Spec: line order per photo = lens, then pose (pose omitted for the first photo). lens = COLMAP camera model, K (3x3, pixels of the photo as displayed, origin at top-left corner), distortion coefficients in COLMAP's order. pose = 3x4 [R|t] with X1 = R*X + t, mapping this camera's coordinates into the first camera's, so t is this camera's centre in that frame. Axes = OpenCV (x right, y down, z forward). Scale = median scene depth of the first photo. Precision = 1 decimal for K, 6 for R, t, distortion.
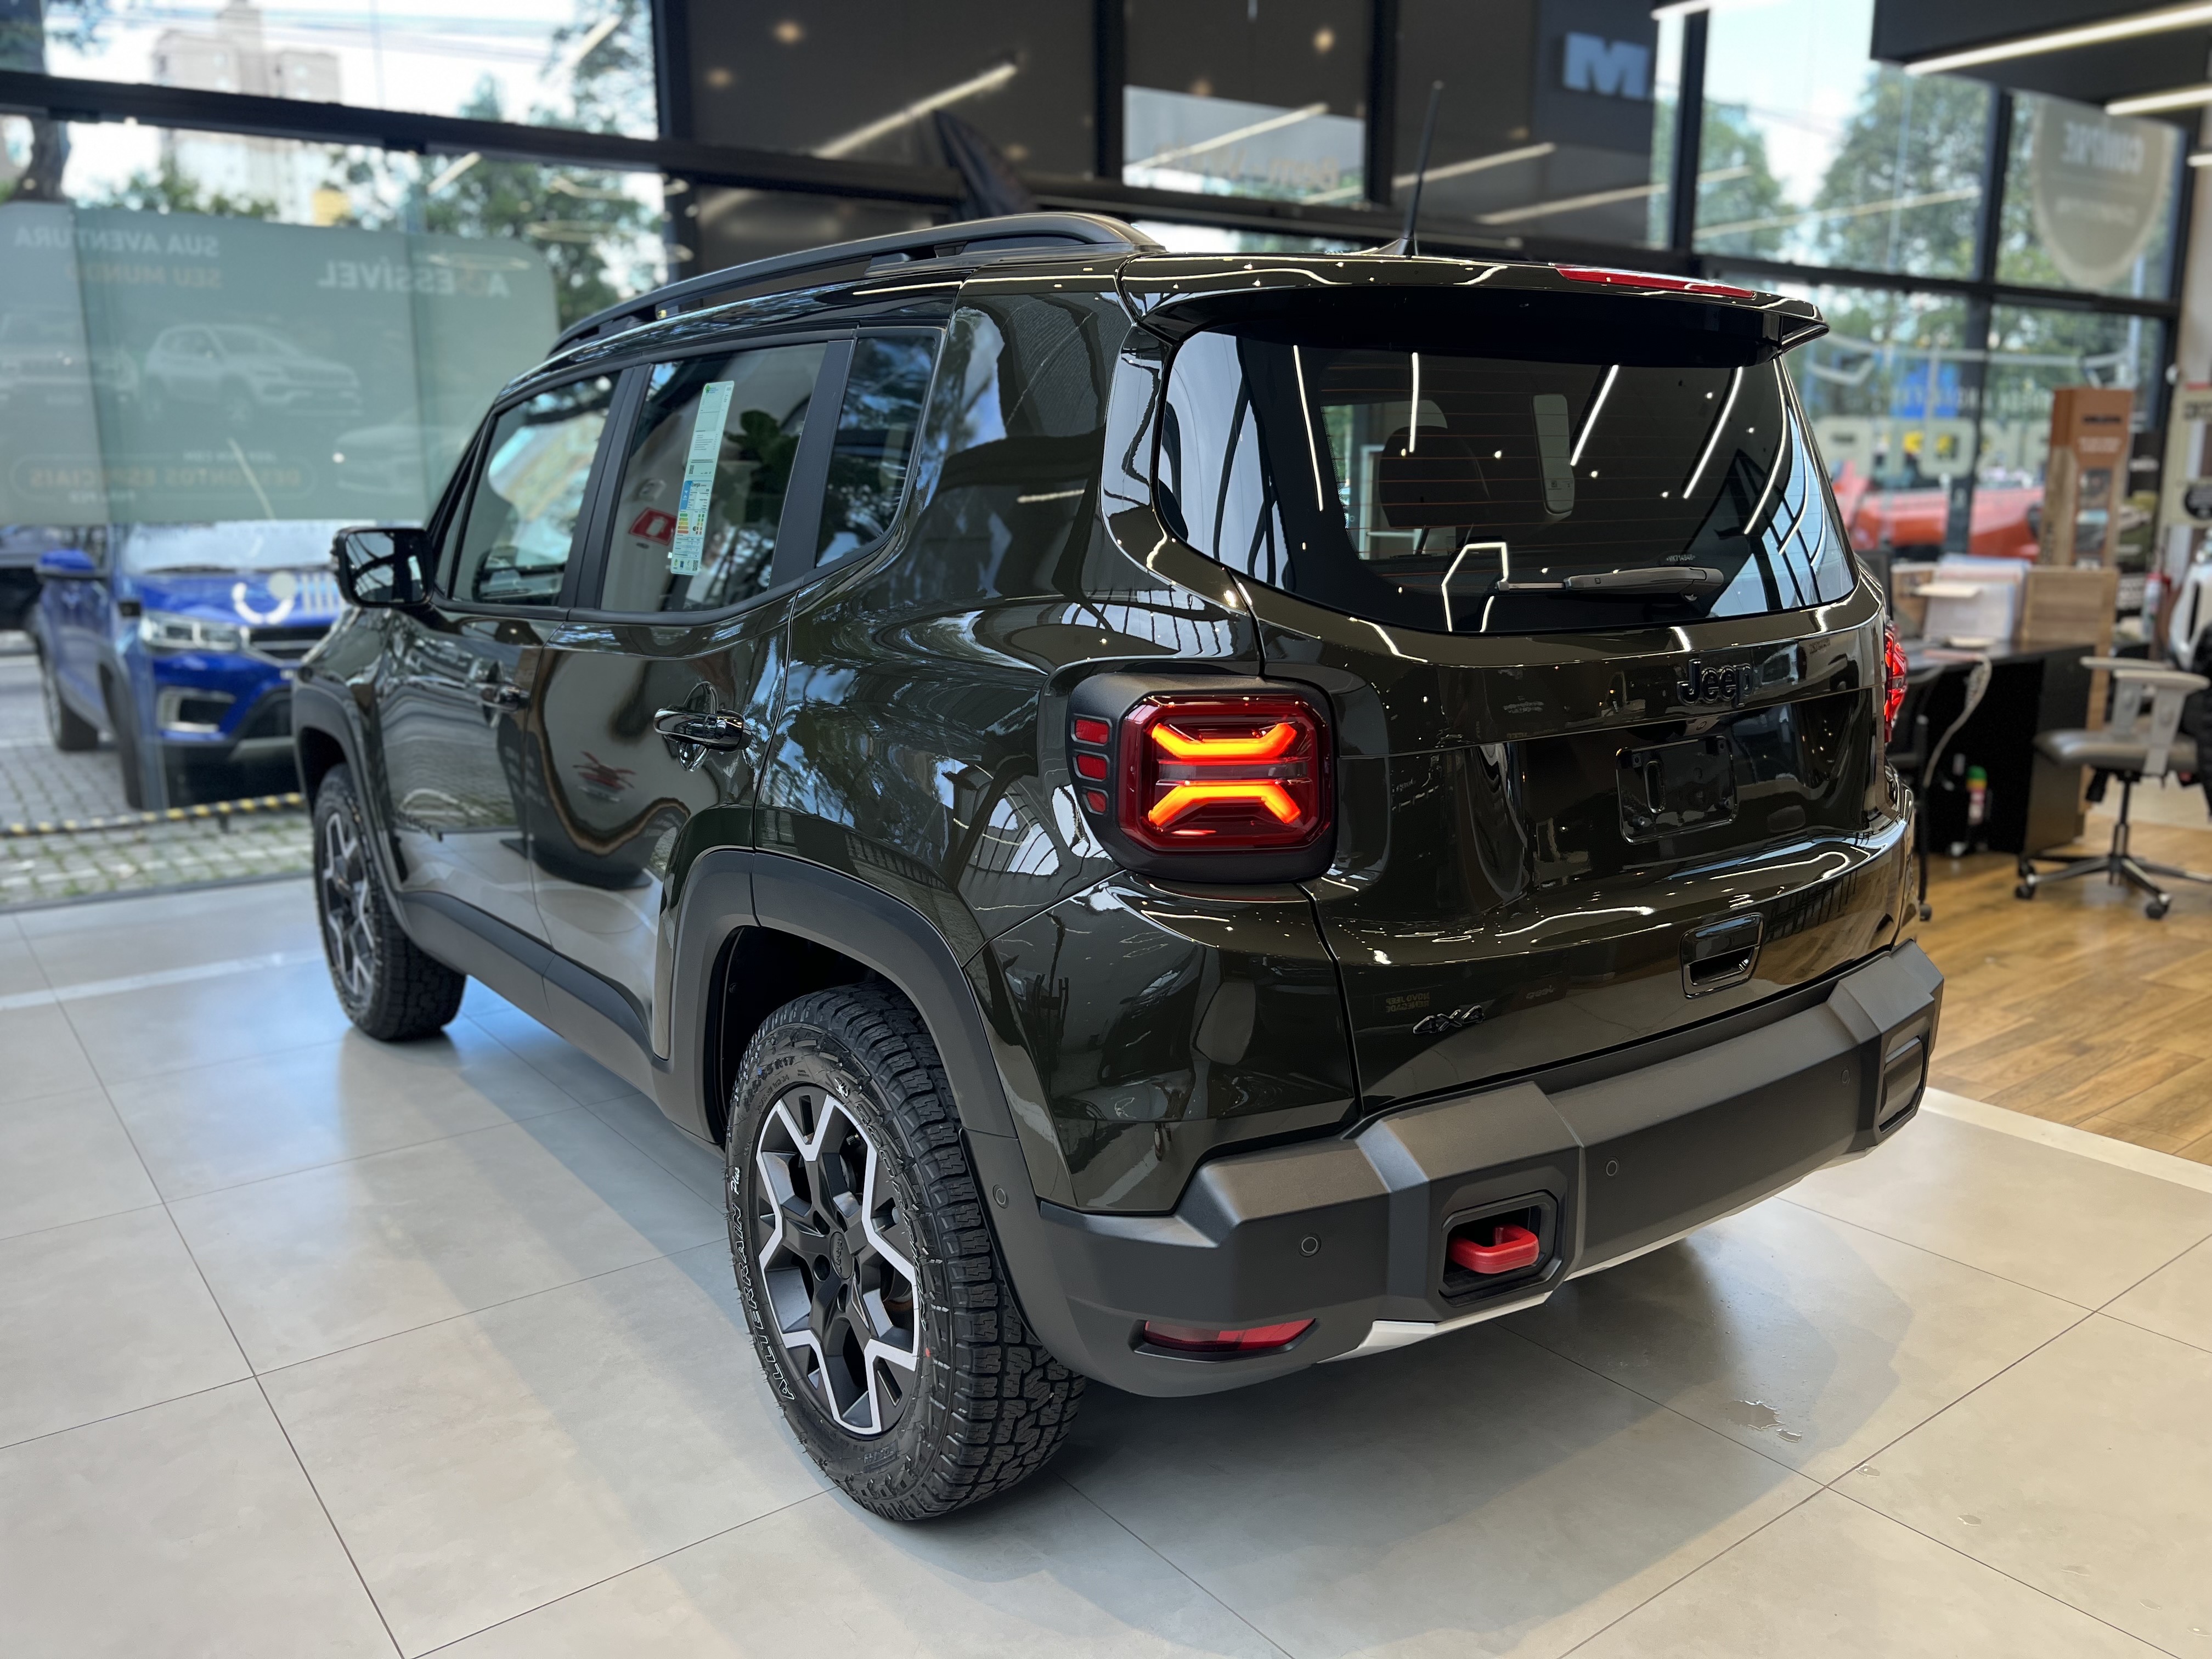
lens RADIAL K [[1669.6, 0, 1110.6], [0, 1669.6, 838.6], [0, 0, 1]] dist [0.095513, -0.126935]
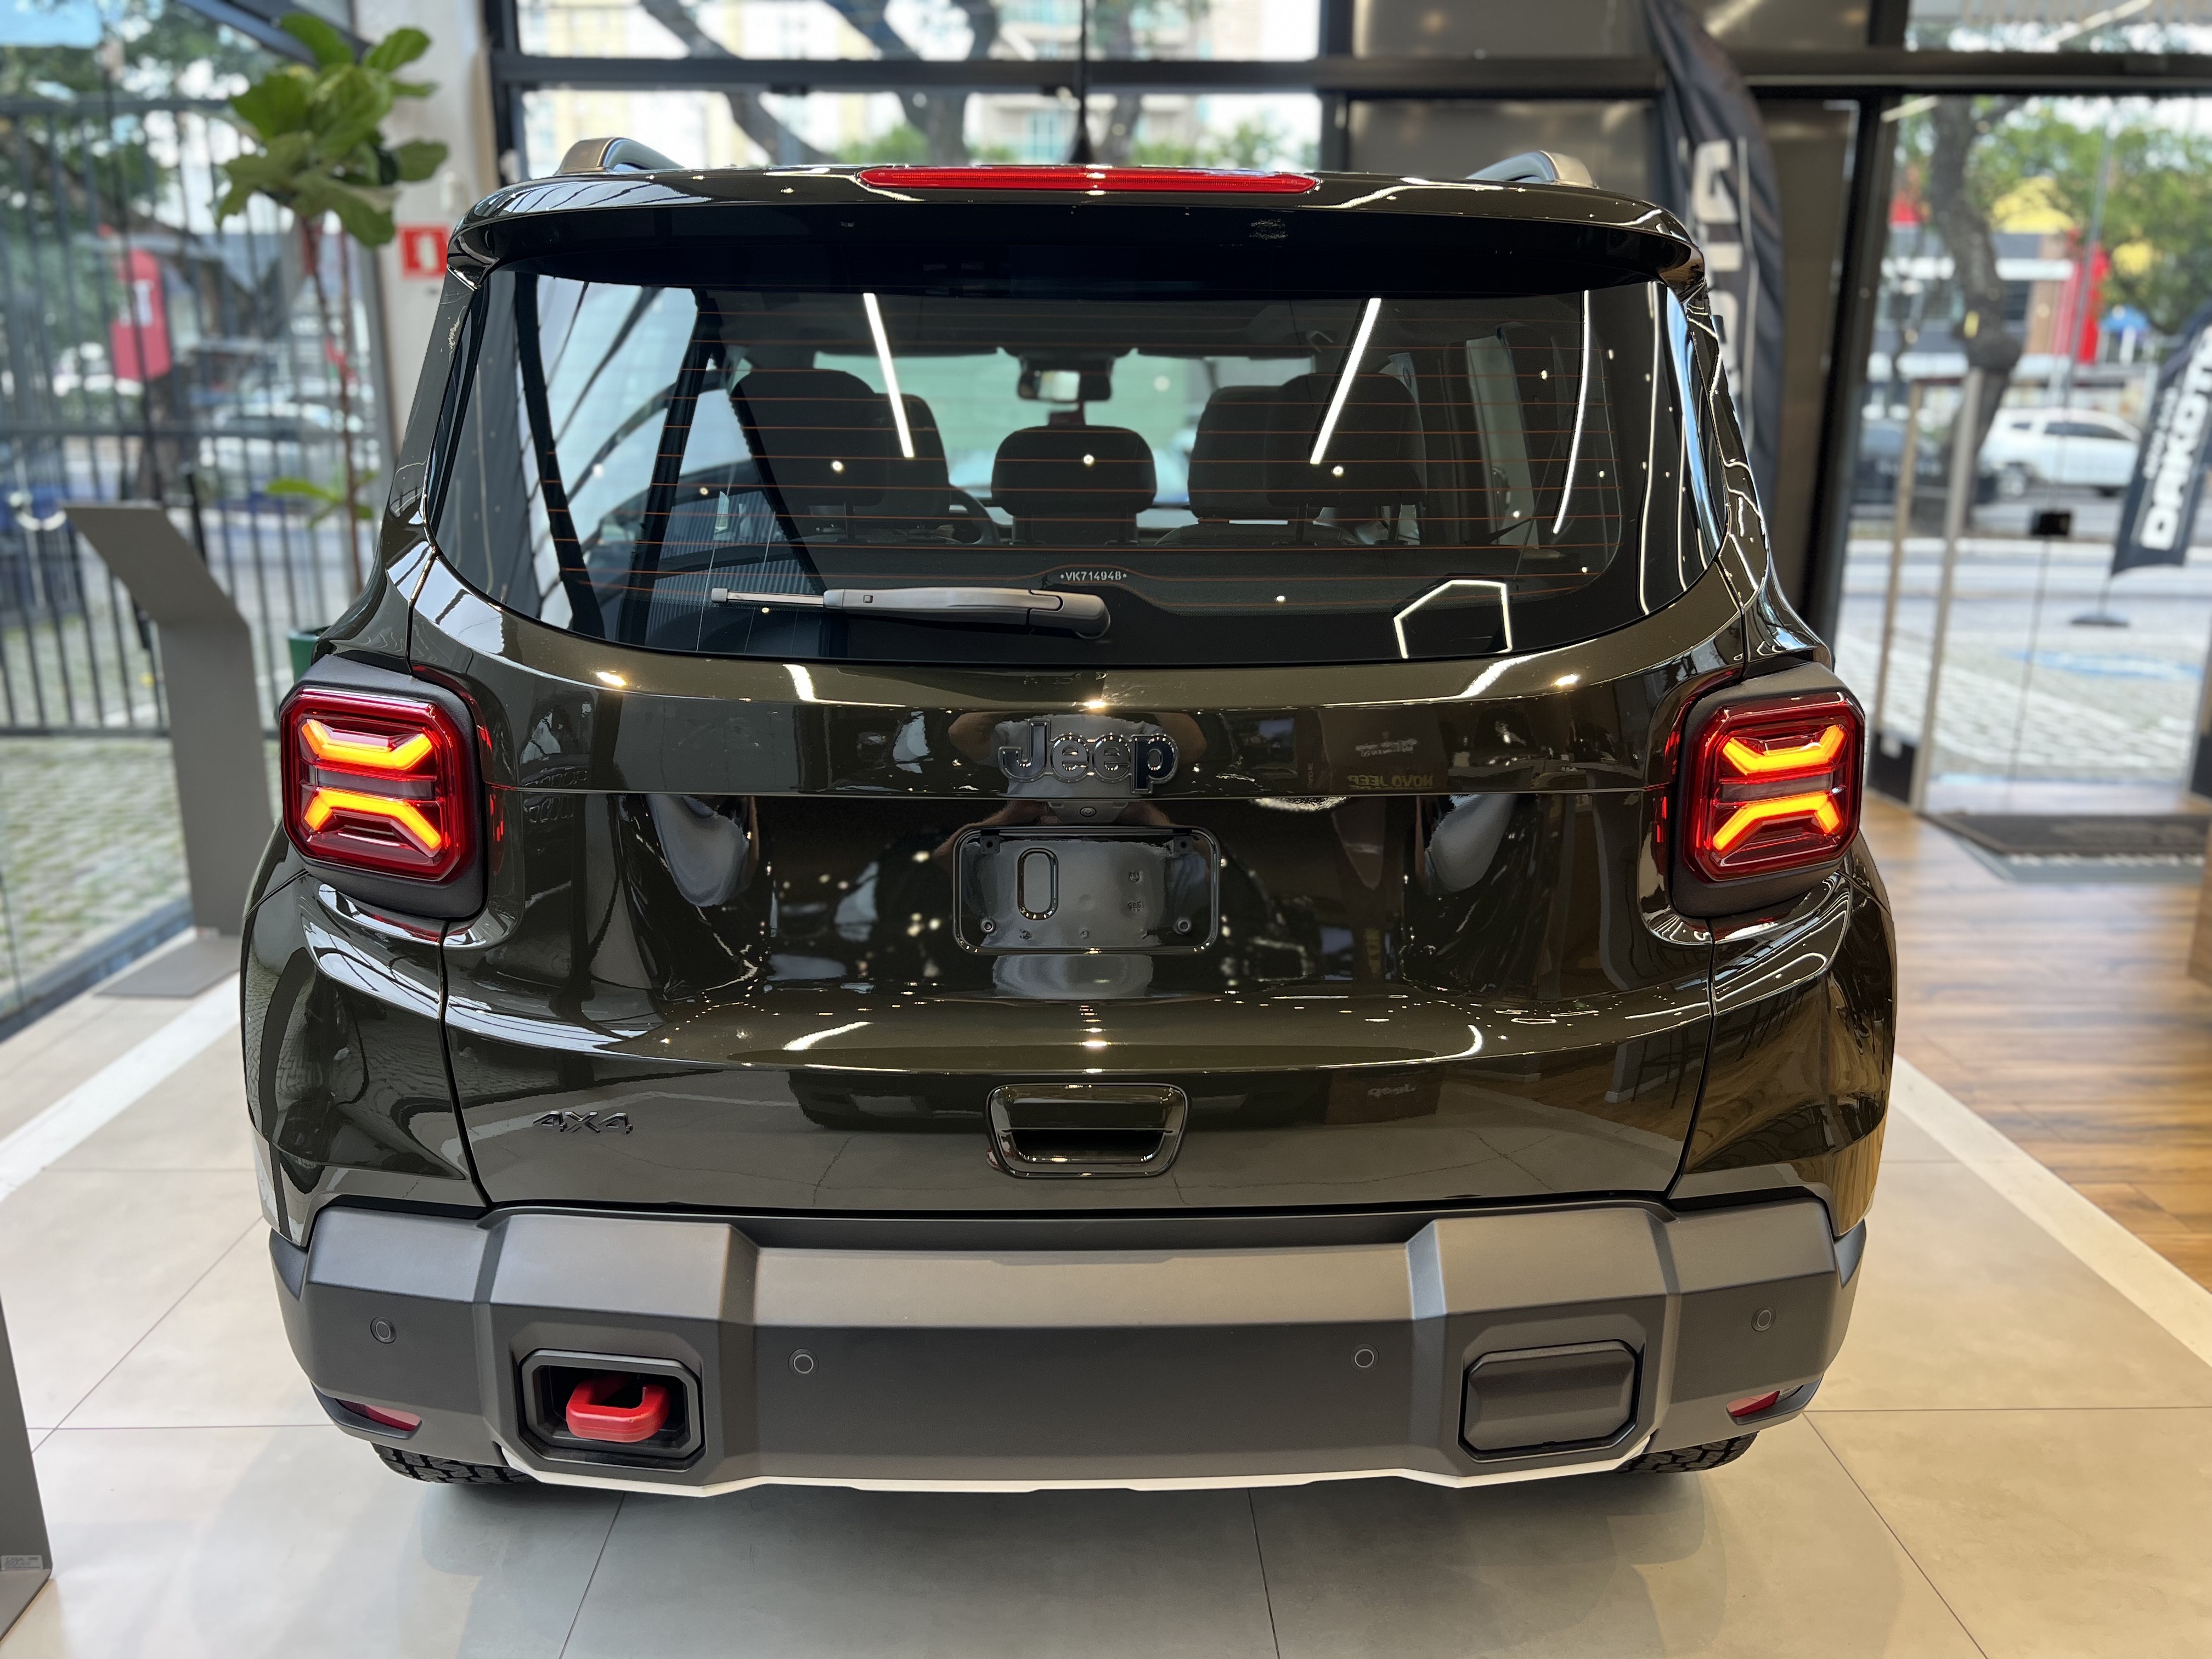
lens RADIAL K [[1673.3, 0, 1106.0], [0, 1673.3, 829.5], [0, 0, 1]] dist [-0.010091, -0.003607]
pose [[0.813639, 0.159212, -0.559145, 0.466658], [-0.131398, 0.987244, 0.089905, -0.075812], [0.566327, 0.000321, 0.824181, 0.247353]]
